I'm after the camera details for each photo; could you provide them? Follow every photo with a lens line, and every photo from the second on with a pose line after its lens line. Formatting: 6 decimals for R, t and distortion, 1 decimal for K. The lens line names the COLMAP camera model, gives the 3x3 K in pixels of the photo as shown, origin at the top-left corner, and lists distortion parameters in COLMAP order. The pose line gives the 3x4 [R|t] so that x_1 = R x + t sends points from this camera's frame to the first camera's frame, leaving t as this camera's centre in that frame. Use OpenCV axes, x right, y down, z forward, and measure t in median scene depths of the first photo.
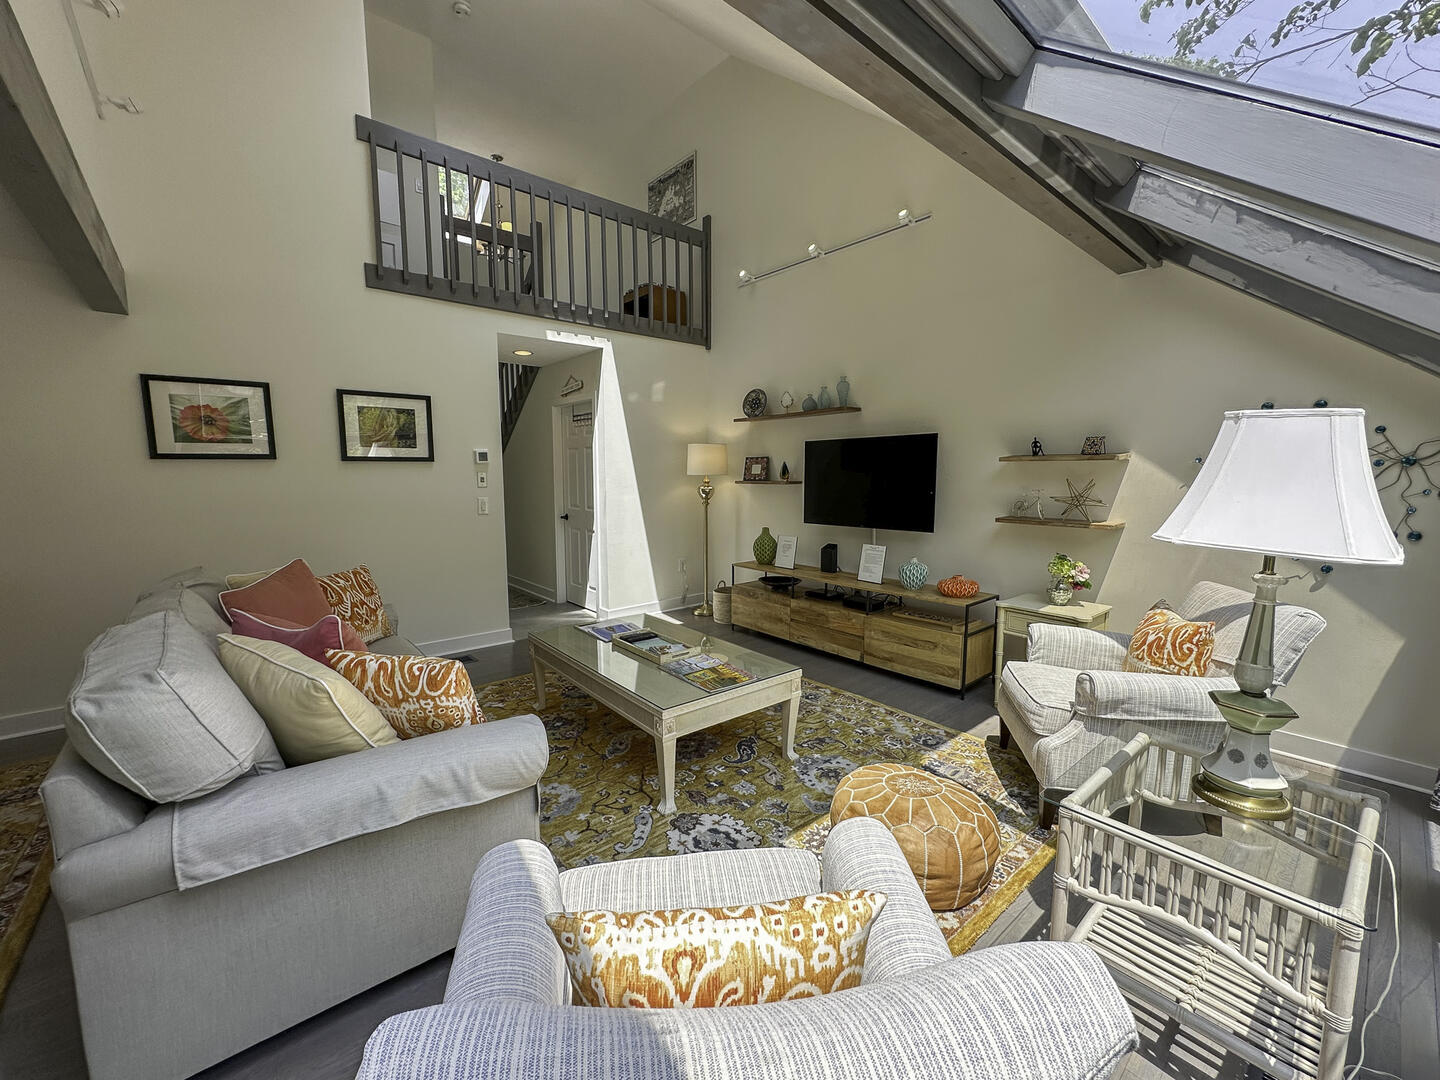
lens RADIAL K [[583.2, 0, 719.4], [0, 583.2, 541.0], [0, 0, 1]] dist [-0.001415, 0.000102]
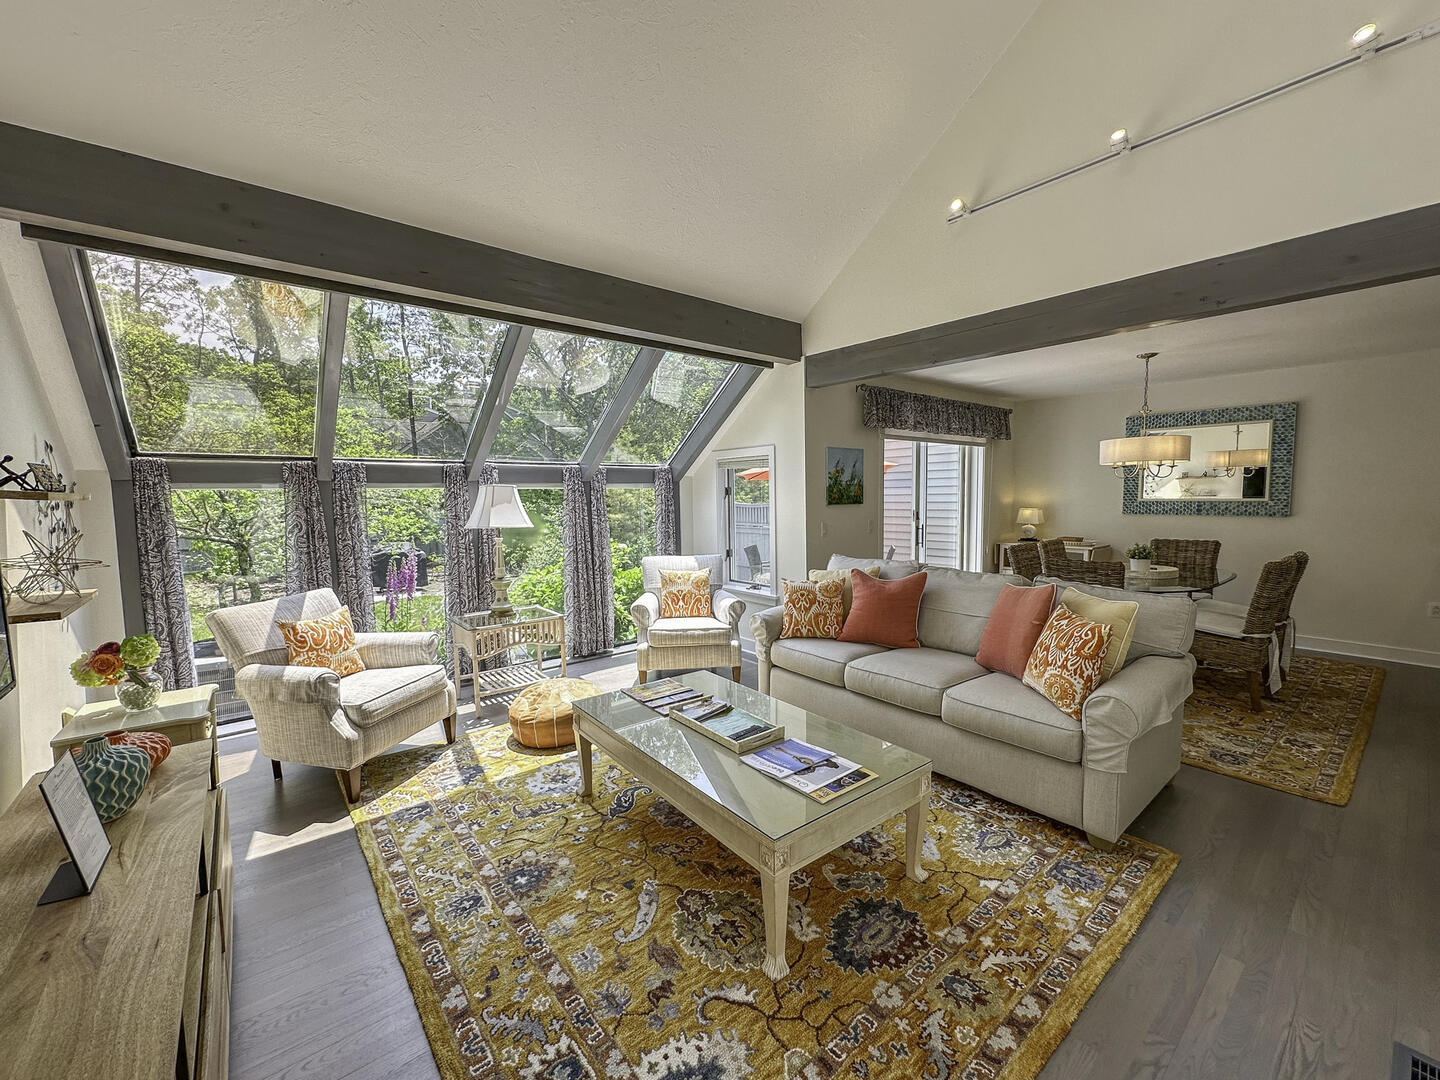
lens RADIAL K [[583.2, 0, 719.4], [0, 583.2, 541.0], [0, 0, 1]] dist [-0.001415, 0.000102]
pose [[-0.999672, 0.011619, 0.022845, -0.097096], [0.015918, 0.980053, 0.198096, -0.173343], [-0.020088, 0.198394, -0.979916, 1.342003]]
